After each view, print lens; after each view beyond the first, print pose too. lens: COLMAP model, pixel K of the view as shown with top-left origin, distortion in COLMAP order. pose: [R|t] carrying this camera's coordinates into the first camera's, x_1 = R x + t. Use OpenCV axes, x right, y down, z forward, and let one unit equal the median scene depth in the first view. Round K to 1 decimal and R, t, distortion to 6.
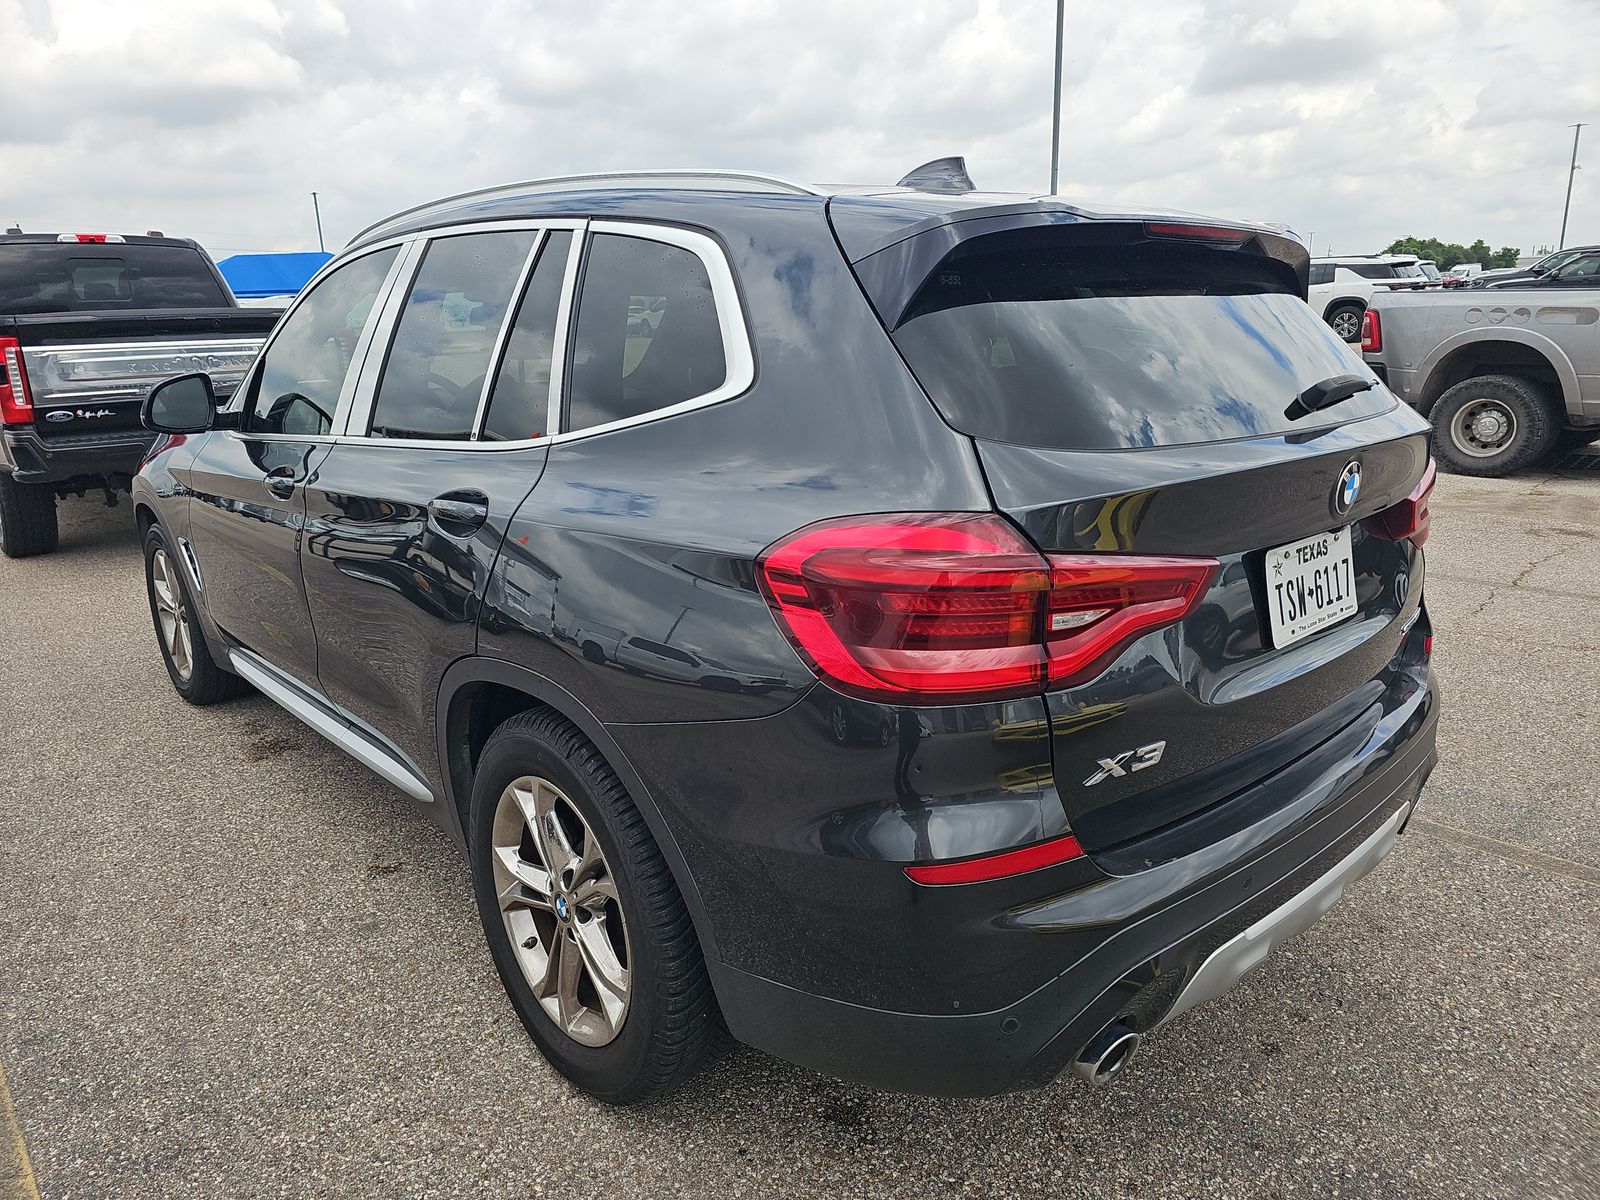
lens RADIAL K [[1050.8, 0, 806.5], [0, 1050.8, 598.0], [0, 0, 1]] dist [0.069624, -0.069295]
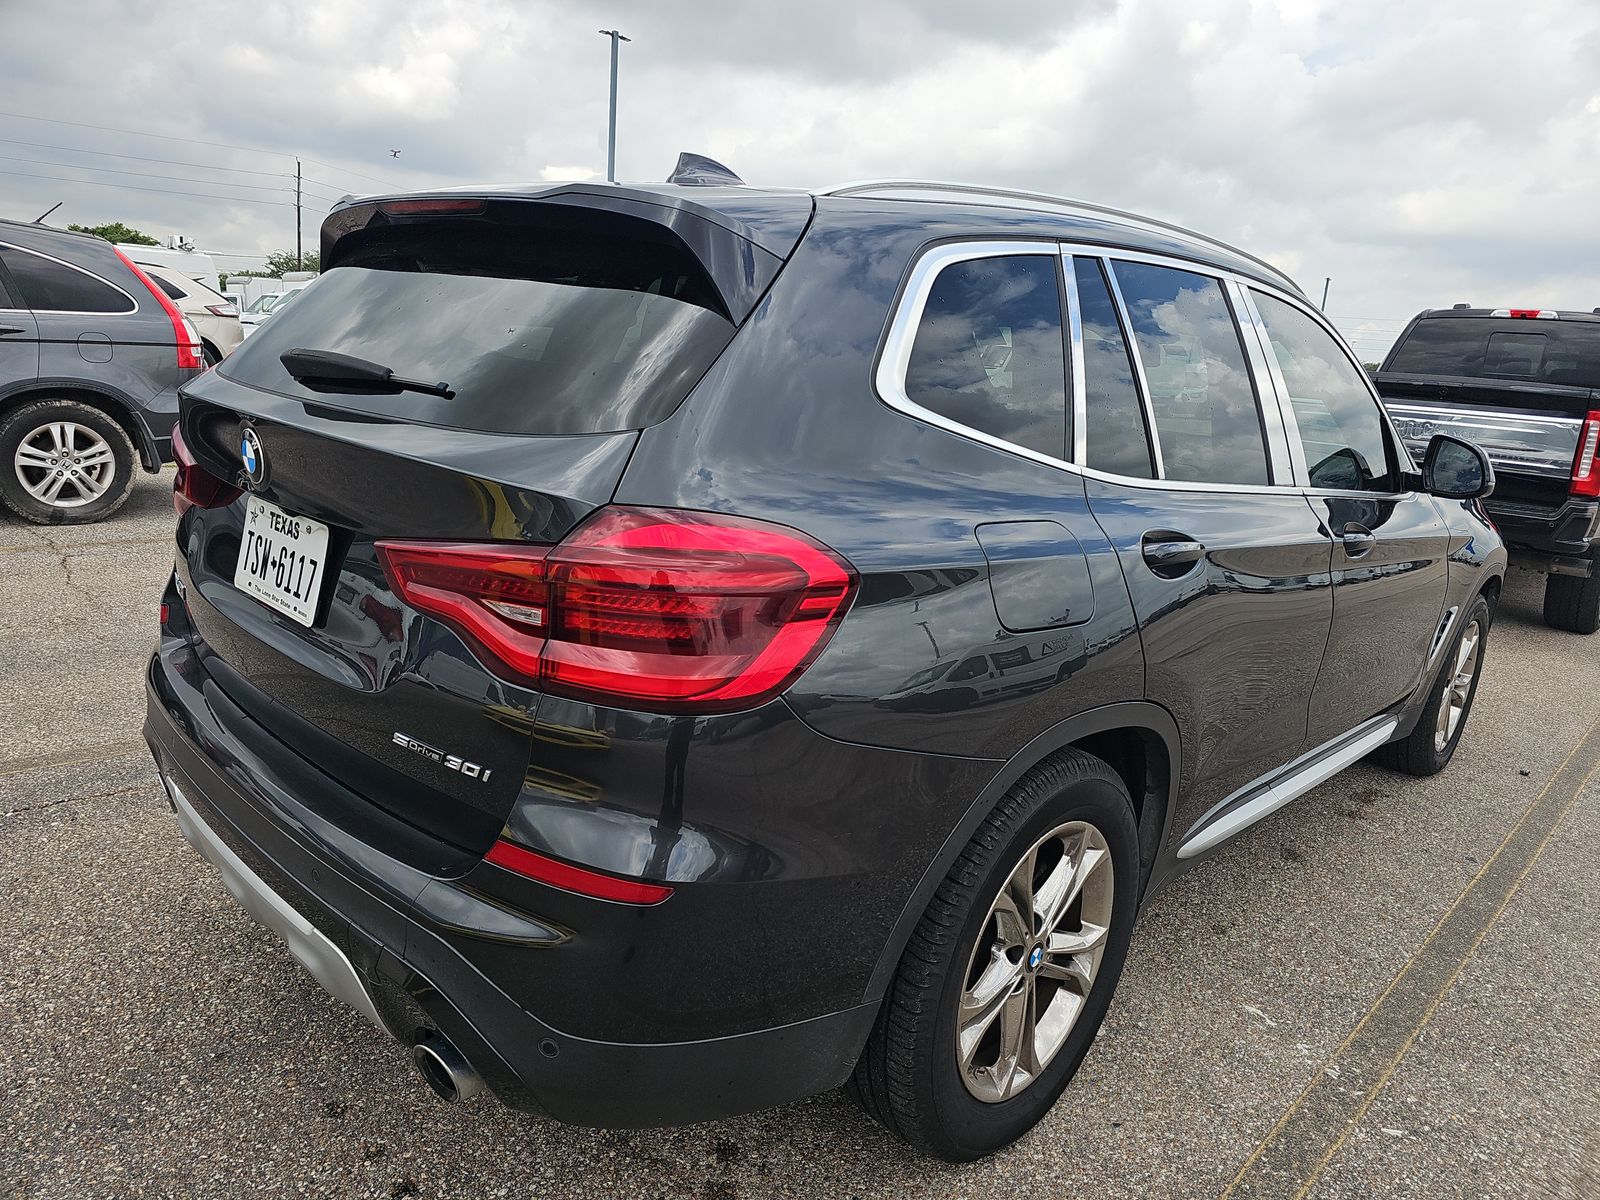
lens RADIAL K [[1050.8, 0, 806.5], [0, 1050.8, 598.0], [0, 0, 1]] dist [0.069624, -0.069295]
pose [[0.073665, 0.252481, -0.964794, 1.424839], [-0.337939, 0.916506, 0.214041, -0.341069], [0.938281, 0.310274, 0.152838, 1.290818]]
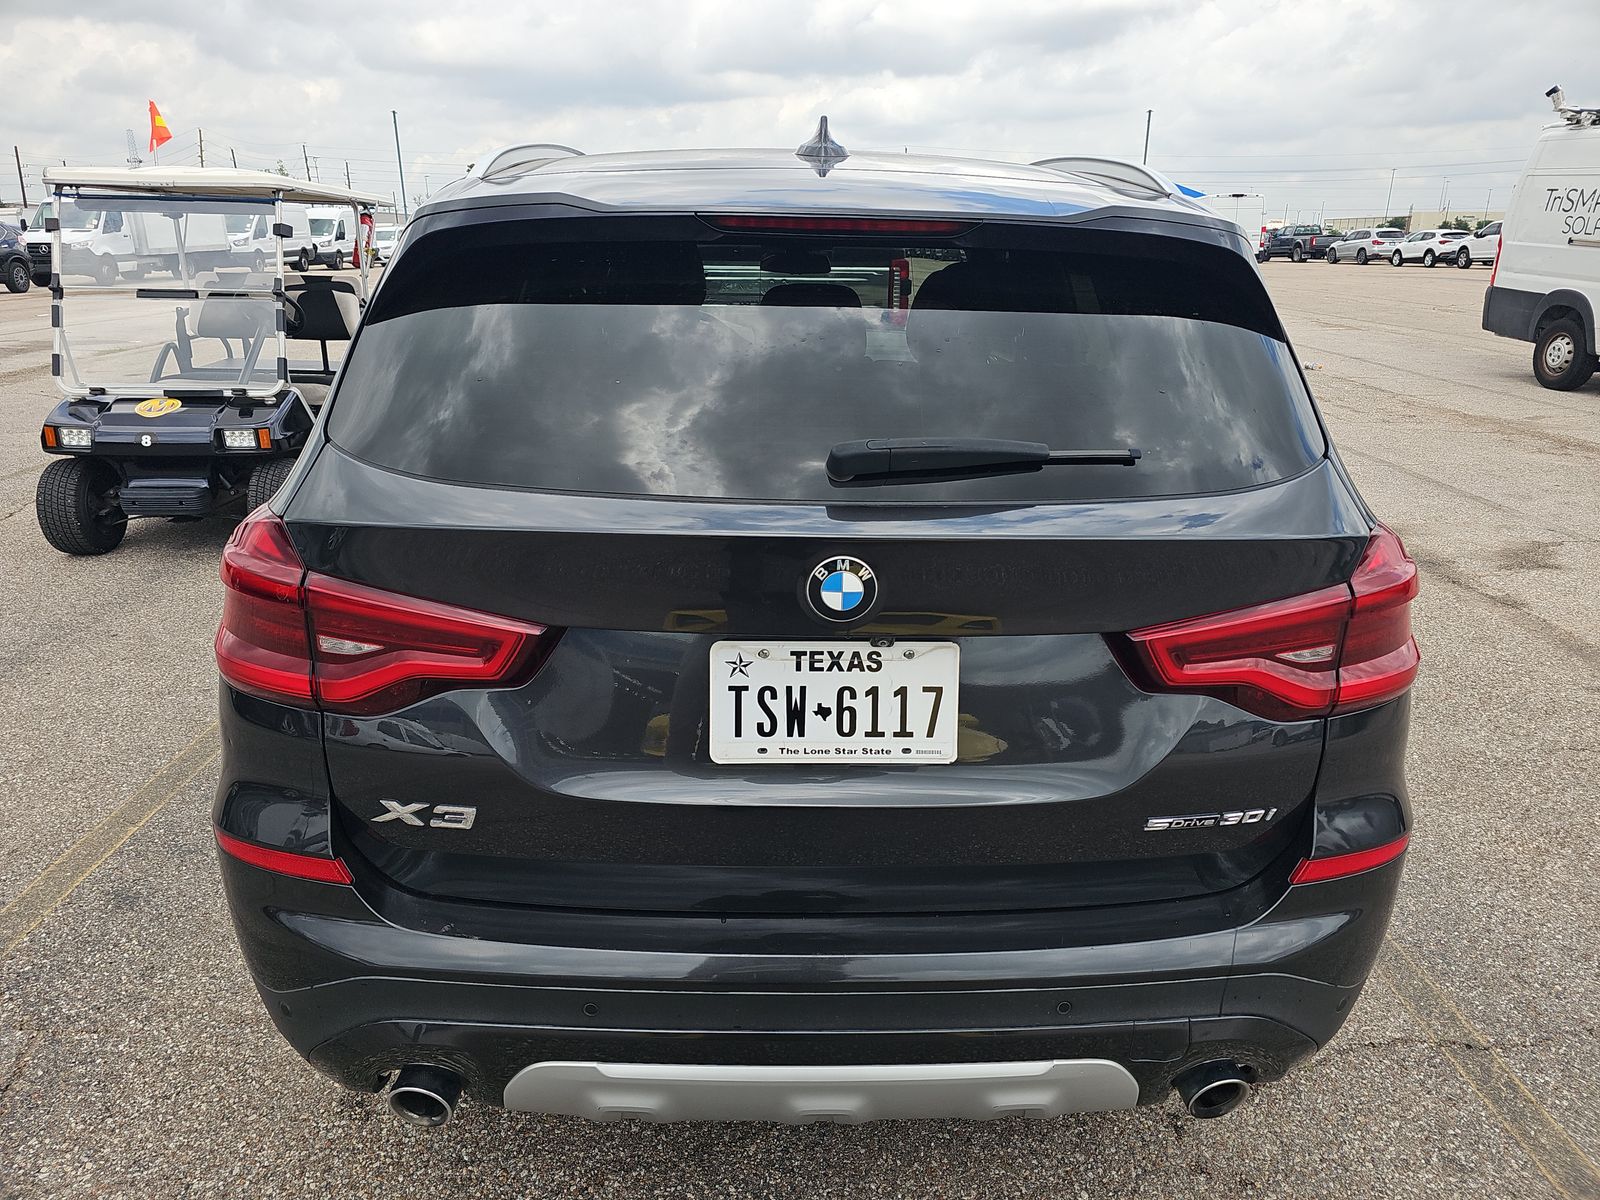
lens RADIAL K [[1050.8, 0, 806.5], [0, 1050.8, 598.0], [0, 0, 1]] dist [0.069624, -0.069295]
pose [[0.762654, 0.237644, -0.601567, 0.882732], [-0.195439, 0.971253, 0.135912, -0.181511], [0.616573, 0.013916, 0.787175, 0.388579]]
